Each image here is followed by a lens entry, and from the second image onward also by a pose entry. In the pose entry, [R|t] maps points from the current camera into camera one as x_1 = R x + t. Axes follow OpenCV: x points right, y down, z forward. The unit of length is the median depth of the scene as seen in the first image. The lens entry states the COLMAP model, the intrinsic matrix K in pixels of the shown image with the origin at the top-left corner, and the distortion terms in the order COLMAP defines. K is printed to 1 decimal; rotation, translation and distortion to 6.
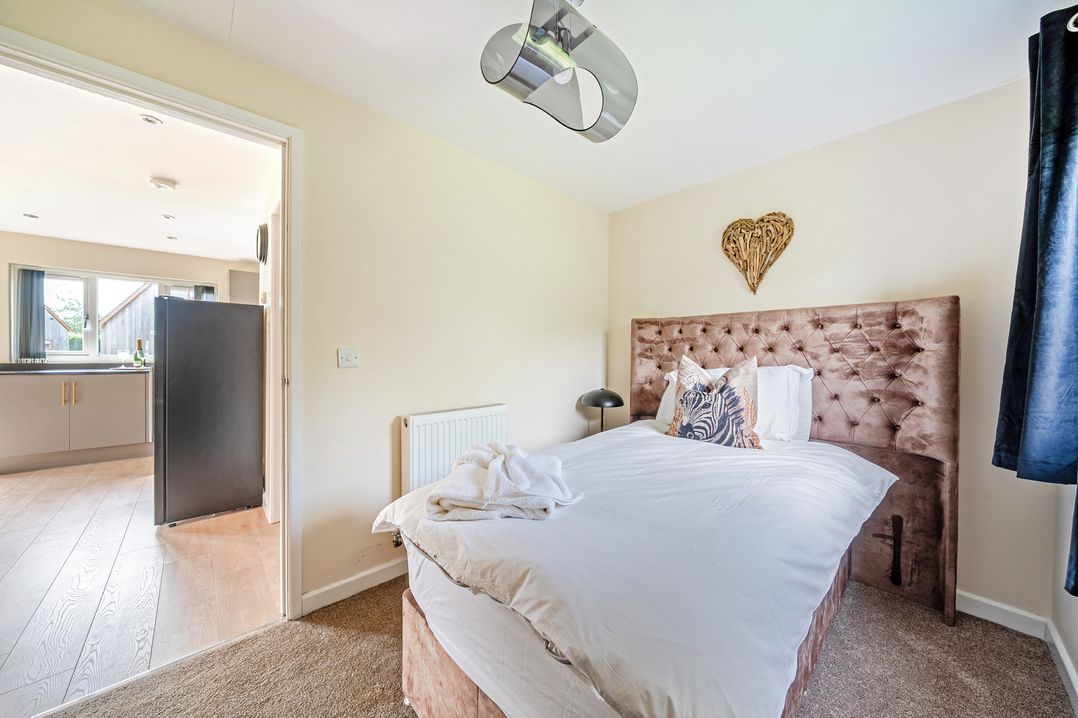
lens RADIAL K [[368.0, 0, 537.1], [0, 368.0, 359.3], [0, 0, 1]] dist [-0.006059, -0.000095]
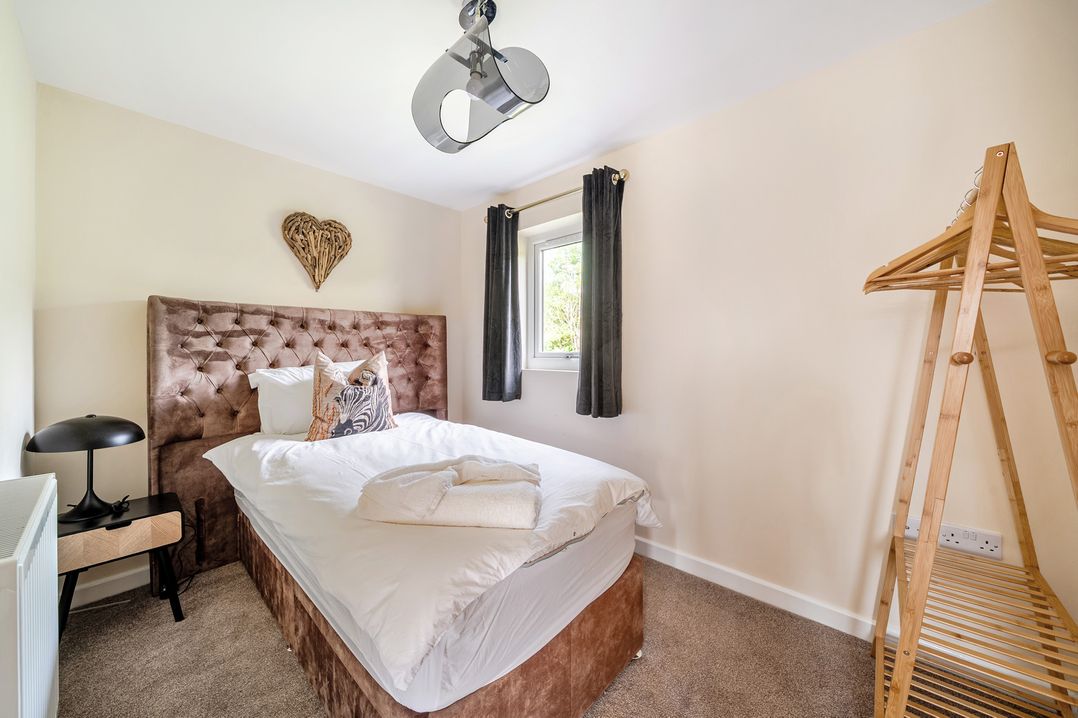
lens RADIAL K [[394.5, 0, 539.0], [0, 394.5, 359.0], [0, 0, 1]] dist [-0.001526, -0.000039]
pose [[-0.076635, -0.033844, 0.996485, -0.639970], [0.019372, 0.999185, 0.035426, -0.016431], [-0.996871, 0.022018, -0.075917, 0.527866]]
